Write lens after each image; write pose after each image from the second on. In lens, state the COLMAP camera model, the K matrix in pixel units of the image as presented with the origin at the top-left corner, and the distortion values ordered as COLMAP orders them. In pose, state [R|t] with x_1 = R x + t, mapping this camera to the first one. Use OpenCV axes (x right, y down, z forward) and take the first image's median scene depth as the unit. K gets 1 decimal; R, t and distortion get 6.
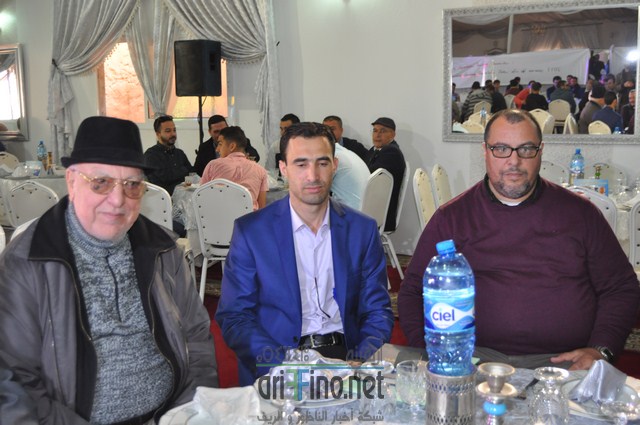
lens RADIAL K [[695.4, 0, 320.0], [0, 695.4, 211.5], [0, 0, 1]] dist [-0.057951, 0.000000]
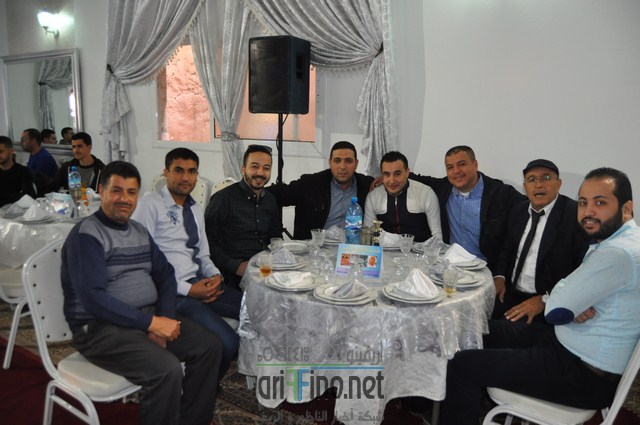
lens RADIAL K [[506.3, 0, 323.1], [0, 506.3, 212.9], [0, 0, 1]] dist [-0.087835, -0.000069]
pose [[0.998179, 0.039415, -0.045660, -0.092260], [-0.037839, 0.998675, 0.034877, -0.074408], [0.046974, -0.033086, 0.998348, 0.425596]]
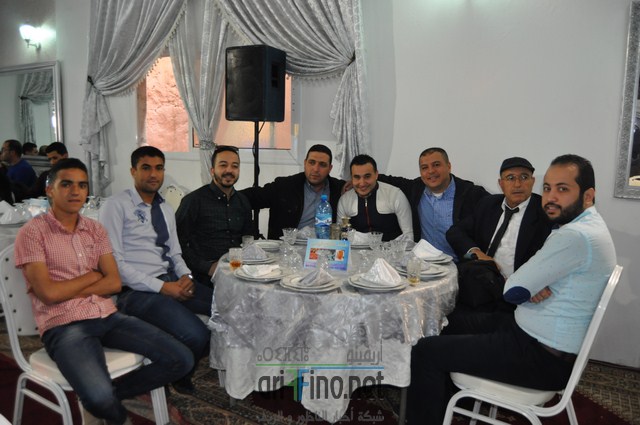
lens RADIAL K [[506.3, 0, 322.0], [0, 506.3, 211.3], [0, 0, 1]] dist [-0.087835, -0.000069]
pose [[0.999233, 0.033314, -0.020580, -0.080940], [-0.033516, 0.999392, -0.009559, -0.059278], [0.020249, 0.010242, 0.999743, 0.417365]]
